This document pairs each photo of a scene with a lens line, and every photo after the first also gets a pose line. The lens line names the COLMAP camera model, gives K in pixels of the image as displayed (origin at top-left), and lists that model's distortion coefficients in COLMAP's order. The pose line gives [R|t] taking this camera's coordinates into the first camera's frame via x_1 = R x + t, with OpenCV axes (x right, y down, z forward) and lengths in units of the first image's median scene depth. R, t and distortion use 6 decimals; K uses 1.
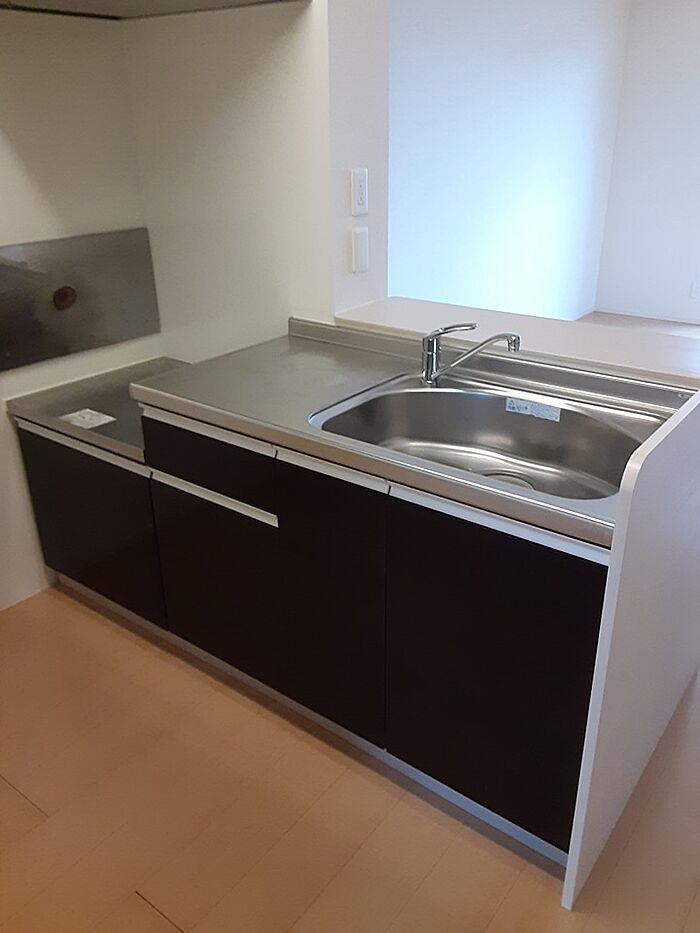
lens RADIAL K [[750.4, 0, 350.0], [0, 750.4, 466.5], [0, 0, 1]] dist [0.101667, -0.161457]
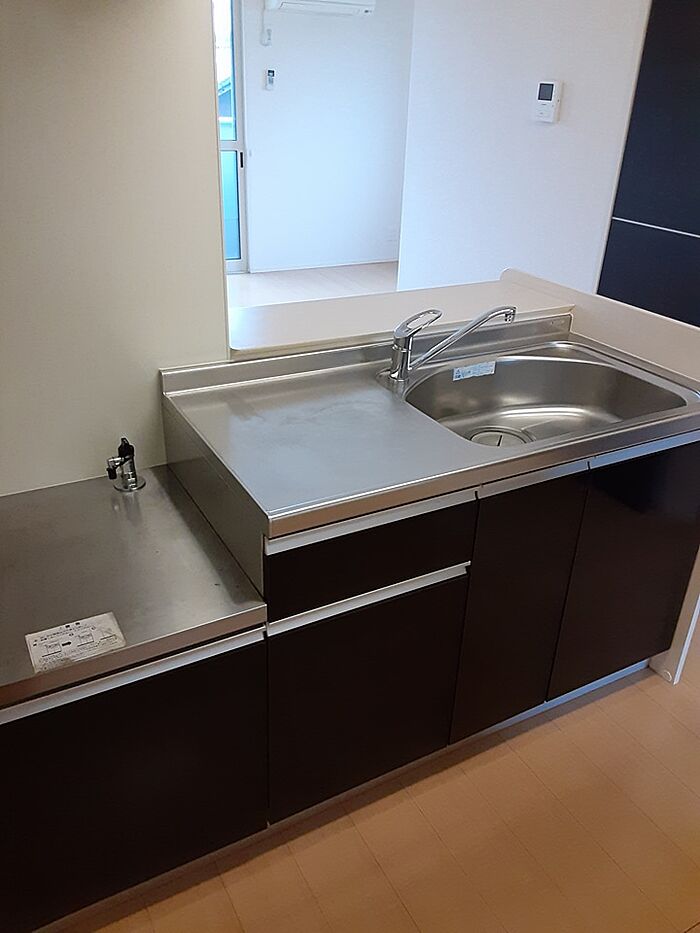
lens RADIAL K [[750.4, 0, 350.0], [0, 750.4, 466.5], [0, 0, 1]] dist [0.101667, -0.161457]
pose [[0.397688, -0.397744, 0.826828, -0.790900], [0.349901, 0.898797, 0.264069, -0.299328], [-0.848183, 0.184291, 0.496612, 0.604759]]
